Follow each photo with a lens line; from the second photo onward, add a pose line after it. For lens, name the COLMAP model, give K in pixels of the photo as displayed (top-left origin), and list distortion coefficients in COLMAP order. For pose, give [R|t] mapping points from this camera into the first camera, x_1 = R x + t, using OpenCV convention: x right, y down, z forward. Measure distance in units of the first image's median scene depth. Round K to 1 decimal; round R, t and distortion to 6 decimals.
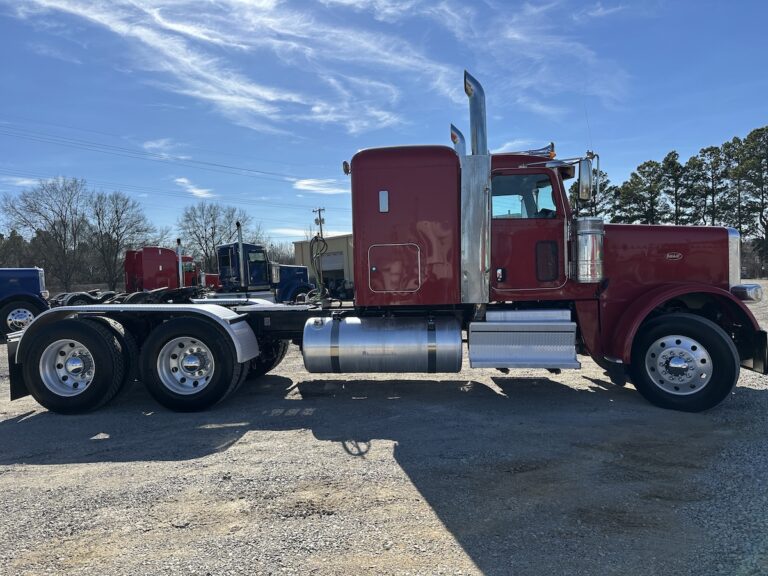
lens RADIAL K [[565.3, 0, 384.0], [0, 565.3, 305.0], [0, 0, 1]] dist [0.038188, -0.044469]
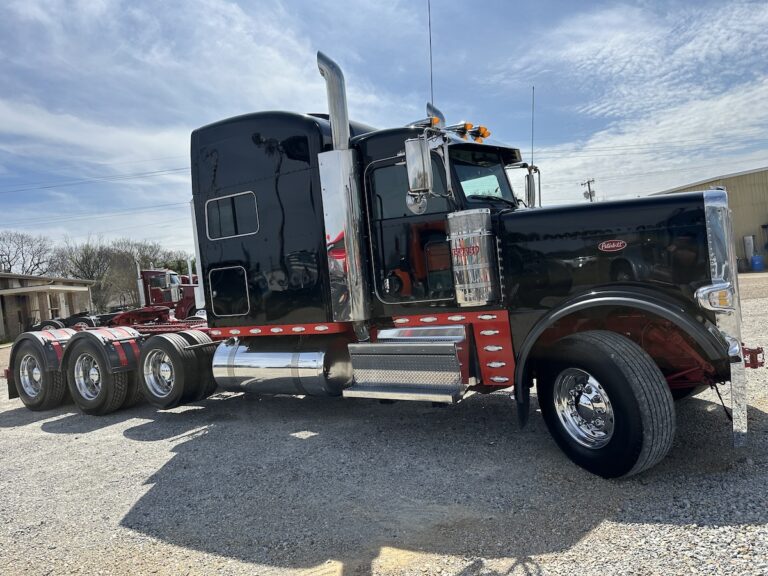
lens RADIAL K [[565.3, 0, 380.0], [0, 565.3, 291.9], [0, 0, 1]] dist [0.038188, -0.044469]
pose [[0.843851, -0.041000, -0.535008, 0.672699], [0.047367, 0.998876, -0.001837, -0.042821], [0.534482, -0.023791, 0.844845, 0.292801]]
